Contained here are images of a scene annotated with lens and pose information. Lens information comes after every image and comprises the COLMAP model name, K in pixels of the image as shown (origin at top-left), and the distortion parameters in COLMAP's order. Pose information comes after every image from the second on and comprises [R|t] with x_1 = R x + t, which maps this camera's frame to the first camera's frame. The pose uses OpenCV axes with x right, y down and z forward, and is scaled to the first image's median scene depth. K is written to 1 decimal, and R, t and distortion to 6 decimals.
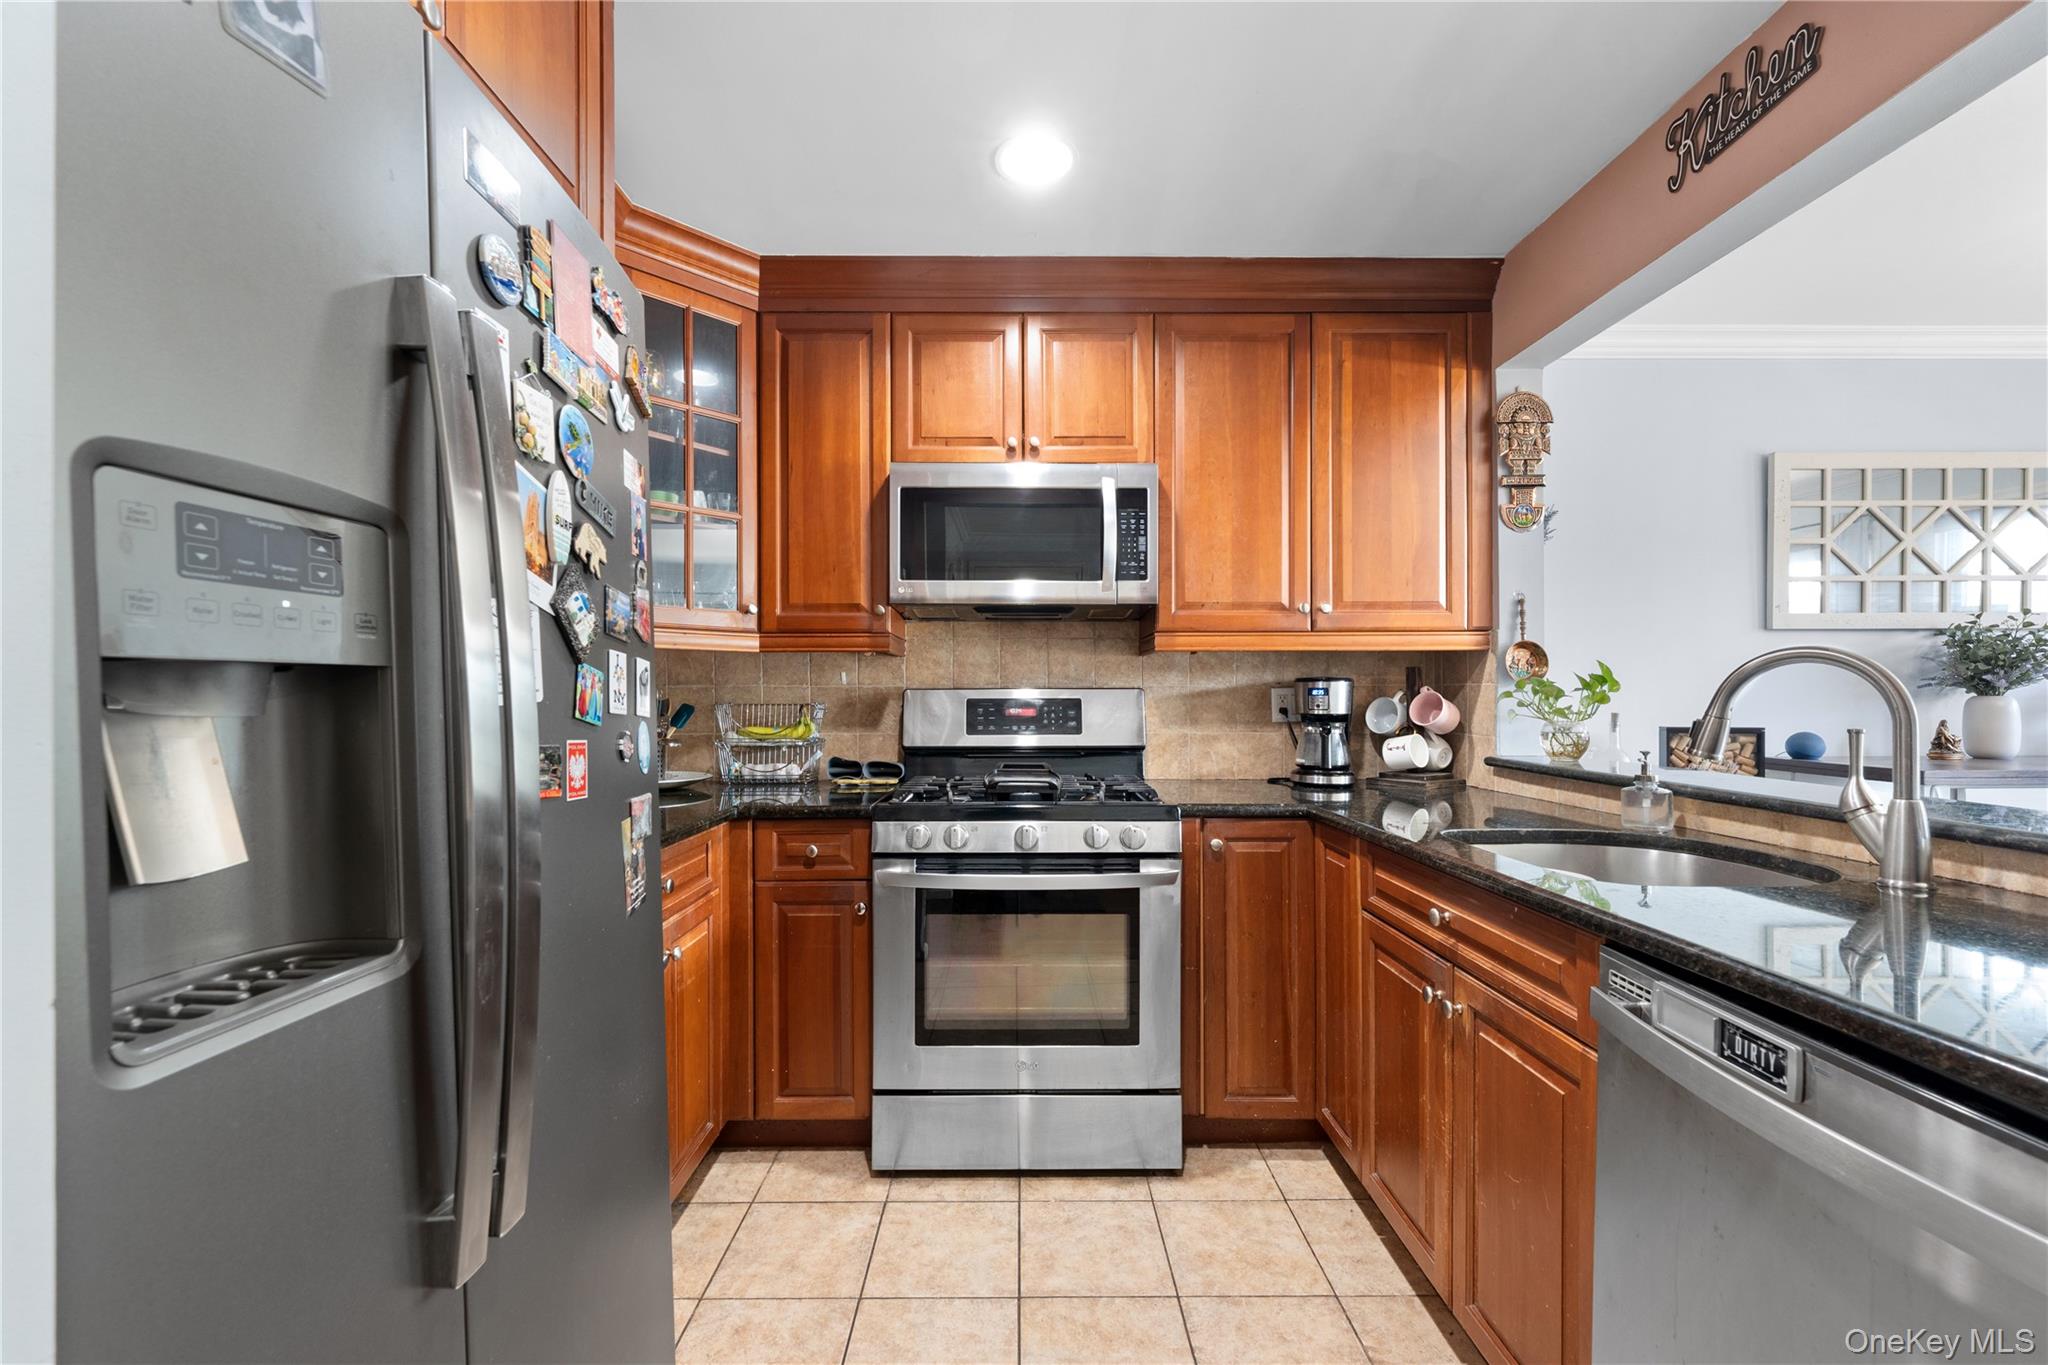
lens RADIAL K [[826.2, 0, 1020.1], [0, 826.2, 699.8], [0, 0, 1]] dist [0.000117, -0.000080]
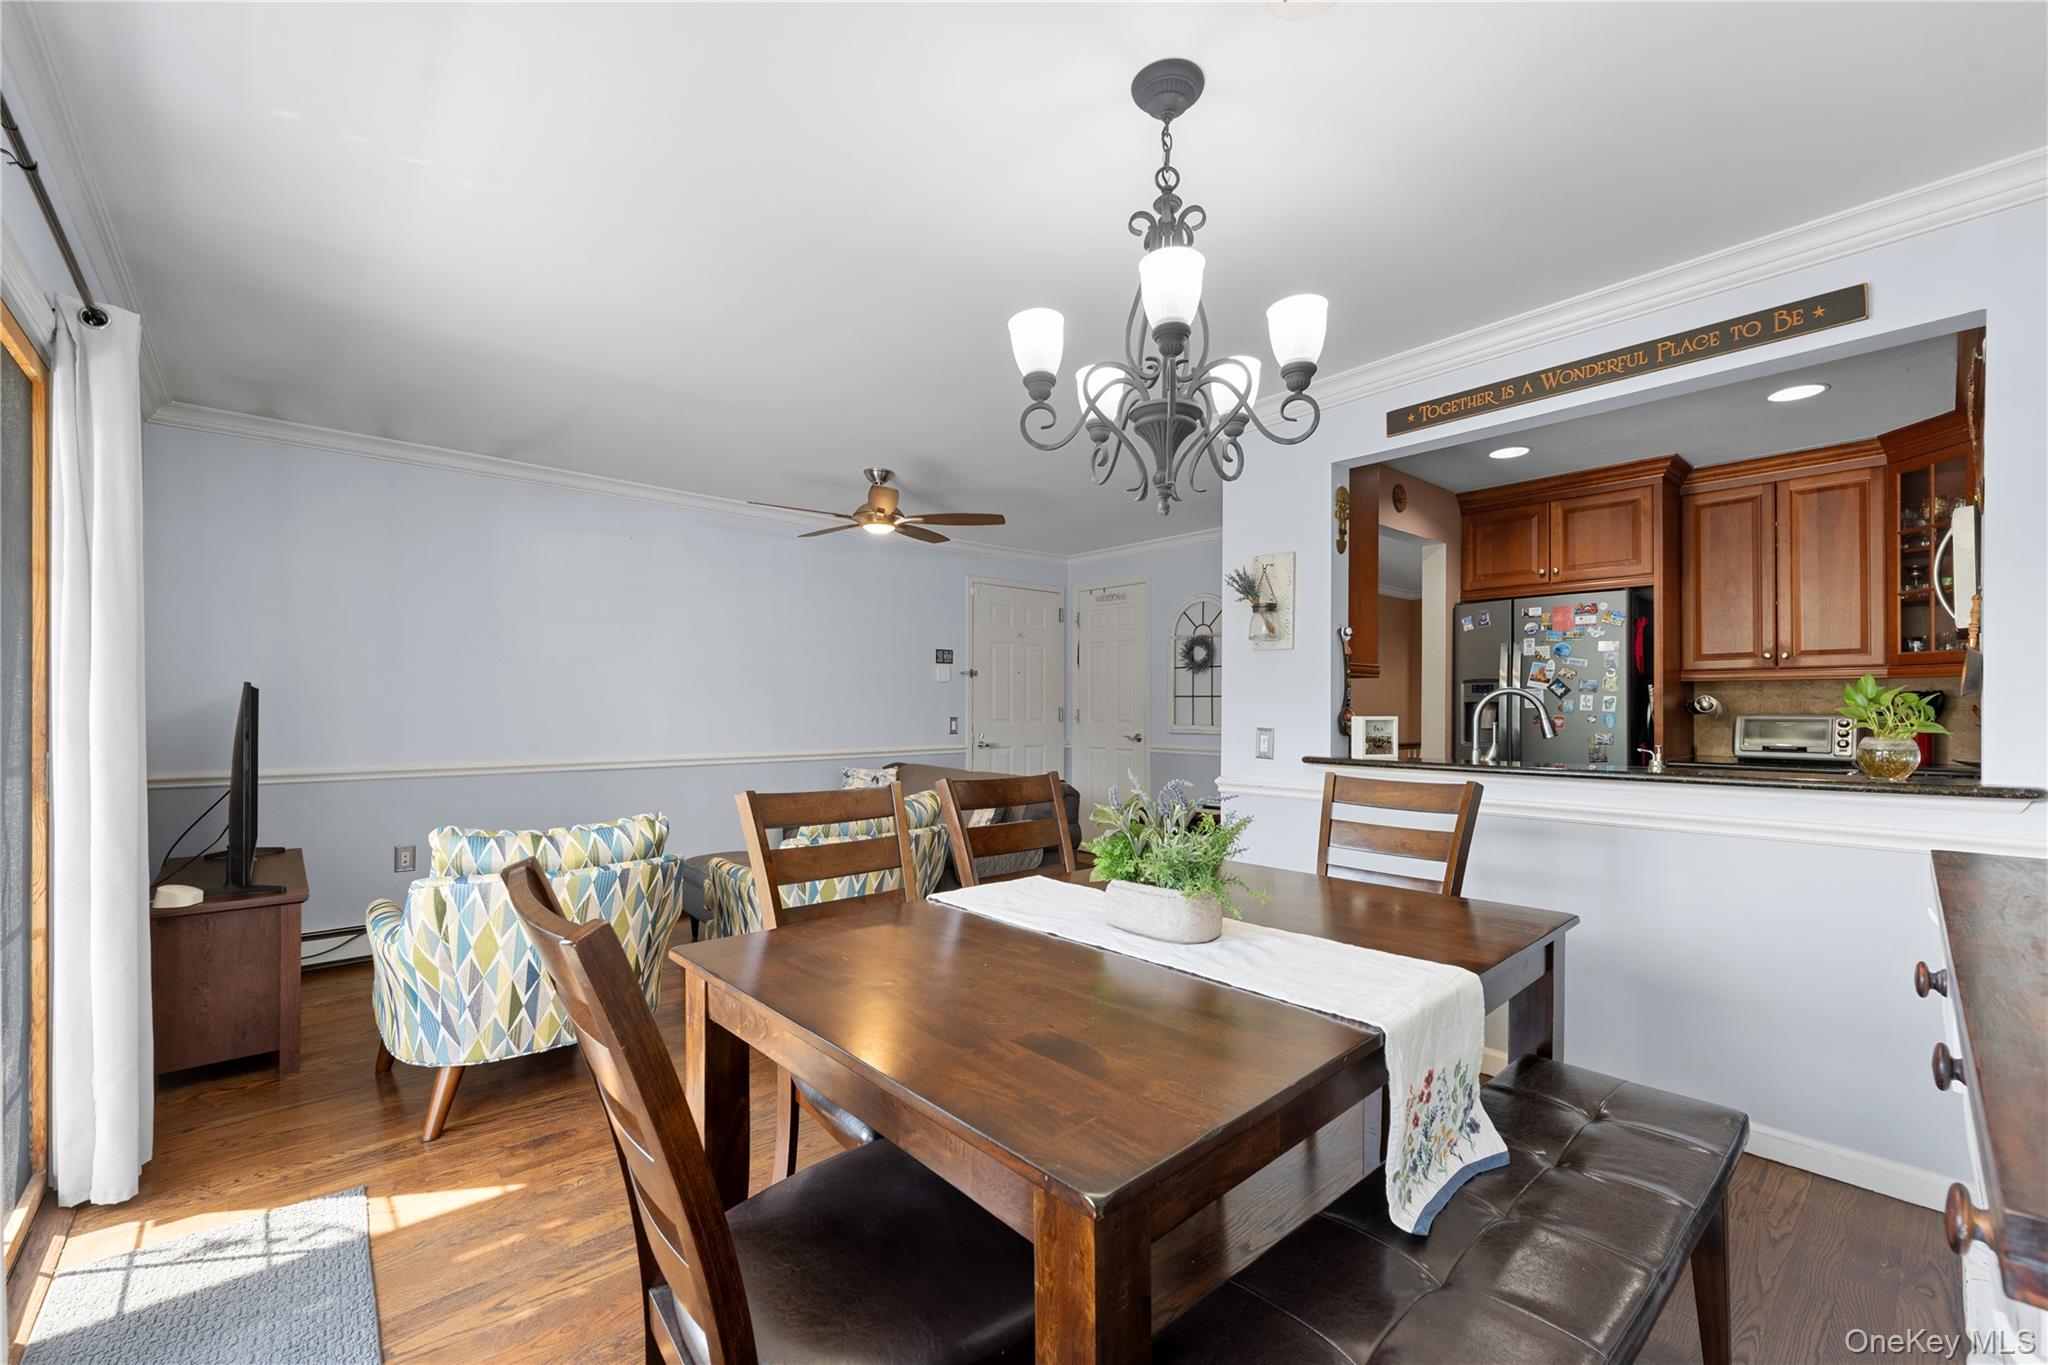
lens RADIAL K [[835.6, 0, 1024.0], [0, 835.6, 682.5], [0, 0, 1]] dist [-0.001484, -0.000318]
pose [[-0.750154, -0.014547, -0.661103, 1.865296], [0.000103, 0.999755, -0.022116, -0.013905], [0.661263, -0.016658, -0.749969, 0.979917]]
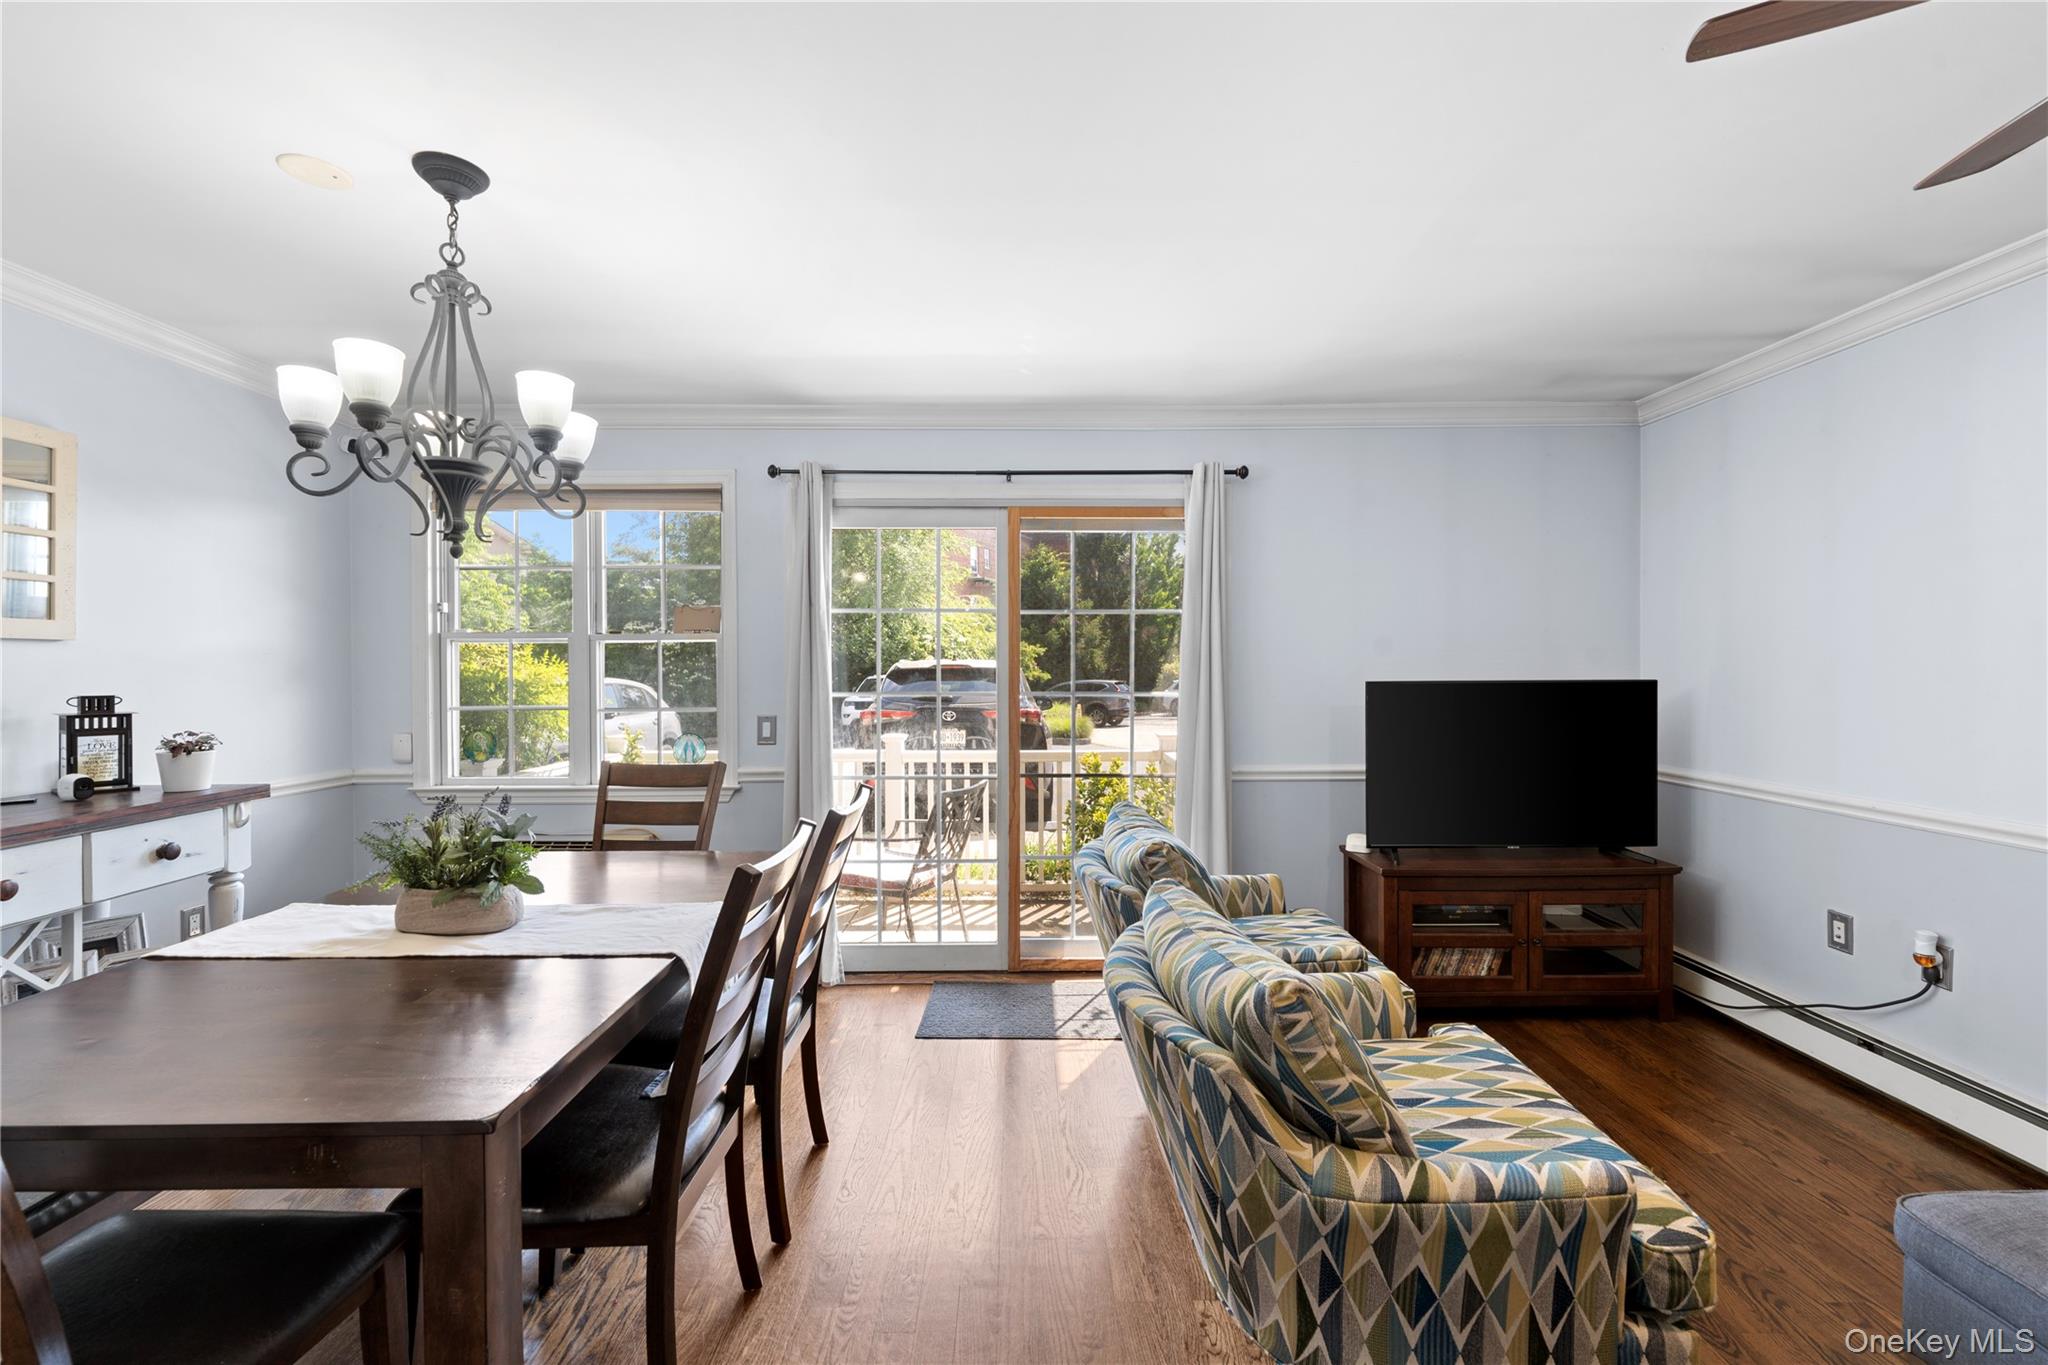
lens RADIAL K [[827.5, 0, 1022.3], [0, 827.5, 674.6], [0, 0, 1]] dist [0.001841, -0.000151]
pose [[-0.003728, -0.006130, 0.999974, 0.557679], [0.003084, 0.999976, 0.006142, -0.062407], [-0.999988, 0.003107, -0.003709, 0.020145]]
